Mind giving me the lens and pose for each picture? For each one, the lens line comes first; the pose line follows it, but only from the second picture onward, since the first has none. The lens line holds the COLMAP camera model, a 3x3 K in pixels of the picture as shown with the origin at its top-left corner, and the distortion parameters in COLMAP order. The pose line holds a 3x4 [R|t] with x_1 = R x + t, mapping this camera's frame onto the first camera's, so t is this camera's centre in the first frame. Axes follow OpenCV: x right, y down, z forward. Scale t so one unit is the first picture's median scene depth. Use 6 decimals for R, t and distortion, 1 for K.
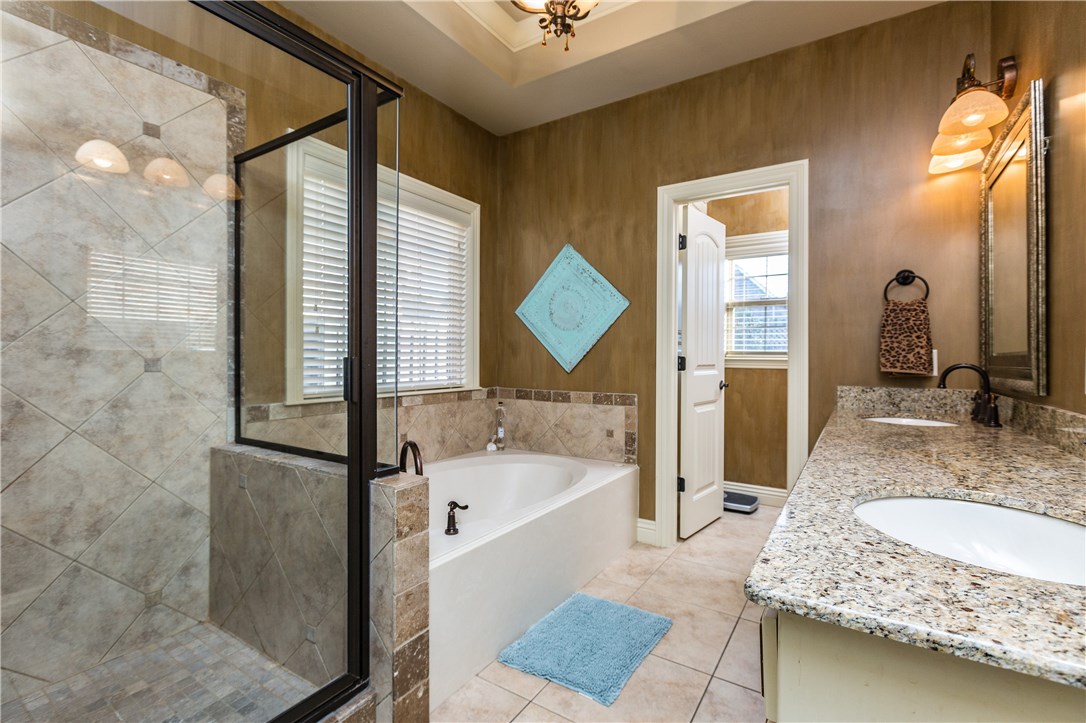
lens RADIAL K [[490.7, 0, 548.4], [0, 490.7, 356.3], [0, 0, 1]] dist [-0.000660, -0.000051]
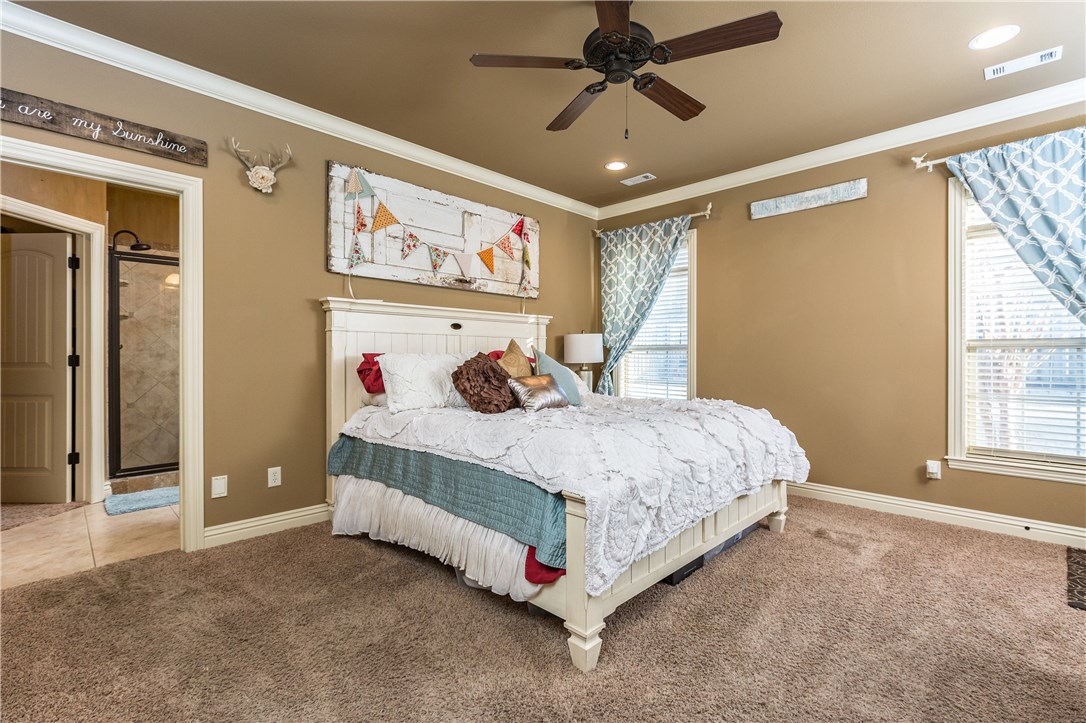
lens RADIAL K [[490.7, 0, 548.4], [0, 490.7, 356.3], [0, 0, 1]] dist [-0.000660, -0.000051]
pose [[0.979126, 0.000178, -0.203253, 0.548243], [-0.000726, 0.999996, -0.002622, 0.001356], [0.203252, 0.002715, 0.979123, -0.403457]]
